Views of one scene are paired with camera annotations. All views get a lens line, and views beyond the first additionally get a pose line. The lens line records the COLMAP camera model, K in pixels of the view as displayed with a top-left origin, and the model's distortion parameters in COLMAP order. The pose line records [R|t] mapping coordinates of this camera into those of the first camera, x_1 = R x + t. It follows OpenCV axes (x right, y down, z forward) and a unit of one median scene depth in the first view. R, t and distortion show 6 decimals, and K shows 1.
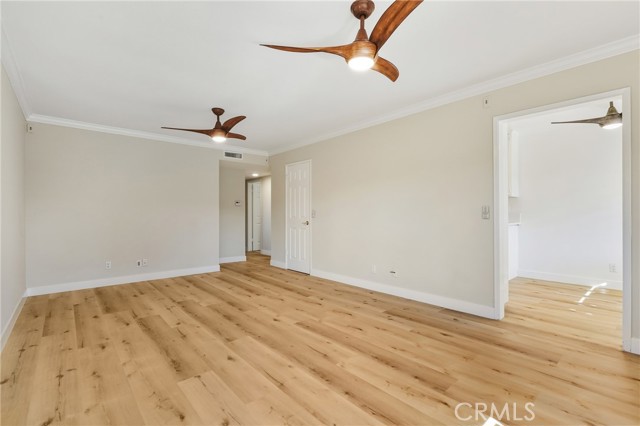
lens RADIAL K [[295.4, 0, 322.5], [0, 295.4, 210.0], [0, 0, 1]] dist [0.001210, 0.000031]
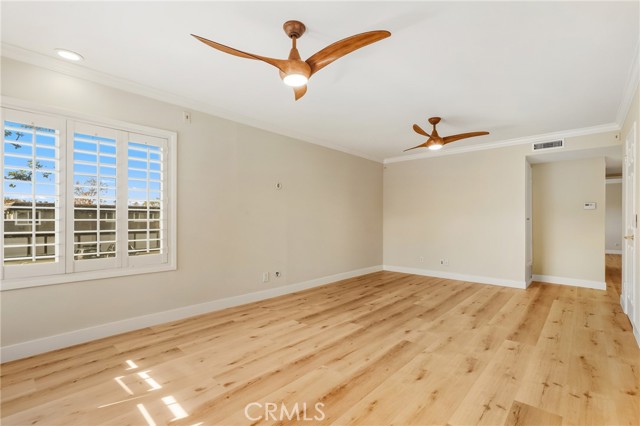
lens RADIAL K [[288.5, 0, 321.1], [0, 288.5, 215.8], [0, 0, 1]] dist [-0.000775, 0.000038]
pose [[0.117098, -0.008863, -0.993081, 0.780950], [0.010556, 0.999915, -0.007679, -0.003405], [0.993064, -0.009584, 0.117181, 0.636181]]
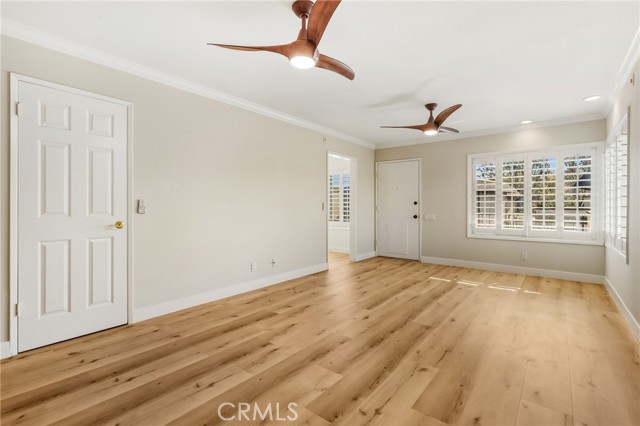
lens RADIAL K [[295.4, 0, 322.5], [0, 295.4, 210.0], [0, 0, 1]] dist [0.001210, 0.000031]
pose [[-0.182780, -0.004826, 0.983142, -1.125265], [-0.012670, 0.999916, 0.002553, 0.019373], [-0.983072, -0.011990, -0.182826, 1.375208]]
